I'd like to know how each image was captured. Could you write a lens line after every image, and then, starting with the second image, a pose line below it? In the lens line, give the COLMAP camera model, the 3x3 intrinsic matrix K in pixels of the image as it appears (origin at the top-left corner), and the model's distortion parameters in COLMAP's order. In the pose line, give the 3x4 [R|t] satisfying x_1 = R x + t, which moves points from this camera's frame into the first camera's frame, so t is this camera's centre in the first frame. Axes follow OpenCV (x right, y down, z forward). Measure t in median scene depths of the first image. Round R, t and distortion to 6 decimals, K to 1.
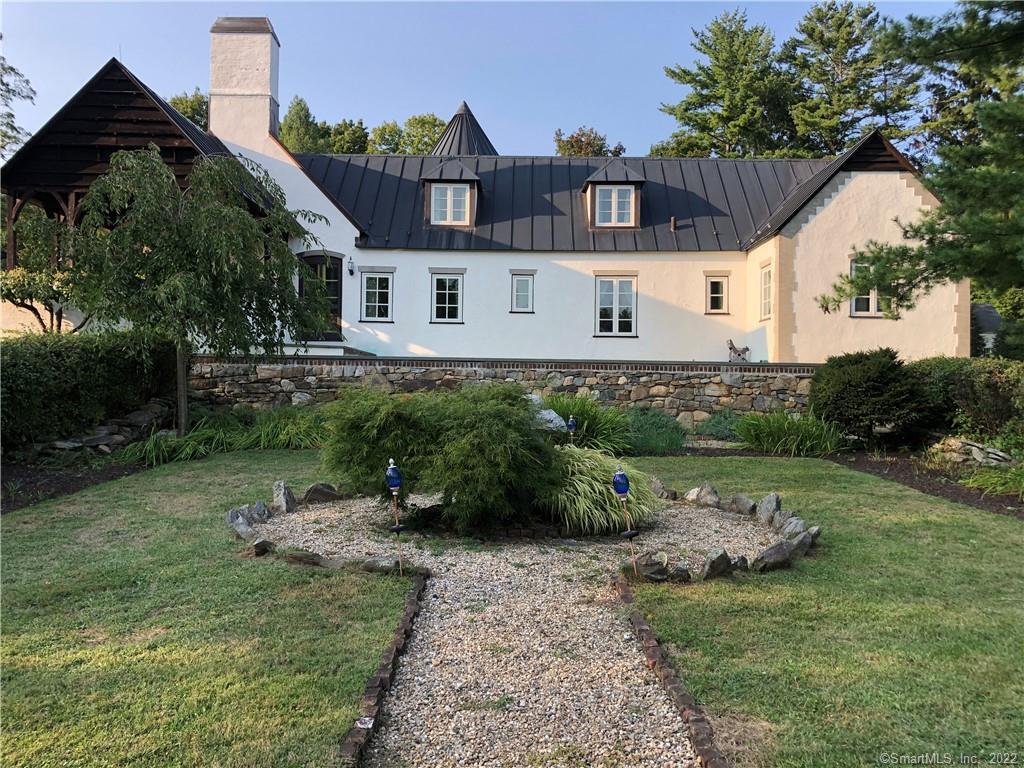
lens RADIAL K [[830.6, 0, 512.0], [0, 830.6, 384.0], [0, 0, 1]] dist [0.001538, 0.000832]
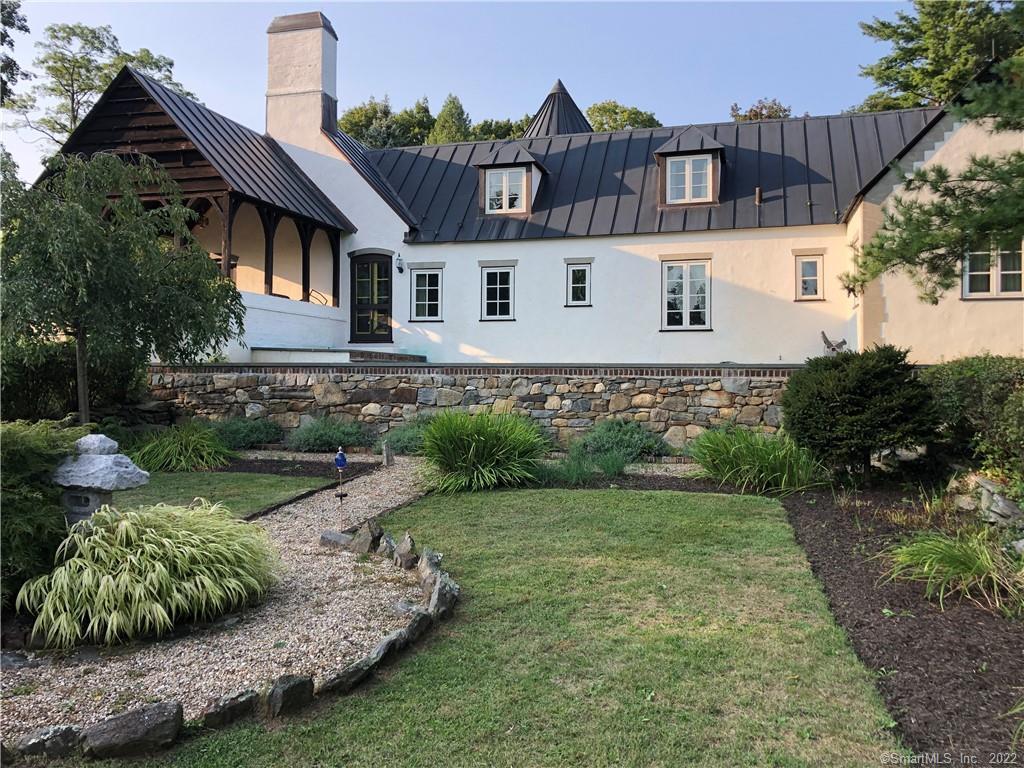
lens RADIAL K [[830.6, 0, 512.0], [0, 830.6, 384.0], [0, 0, 1]] dist [0.001538, 0.000832]
pose [[0.966072, -0.008166, -0.258145, 0.172523], [0.010518, 0.999915, 0.007730, -0.010119], [0.258060, -0.010183, 0.966075, 0.116545]]
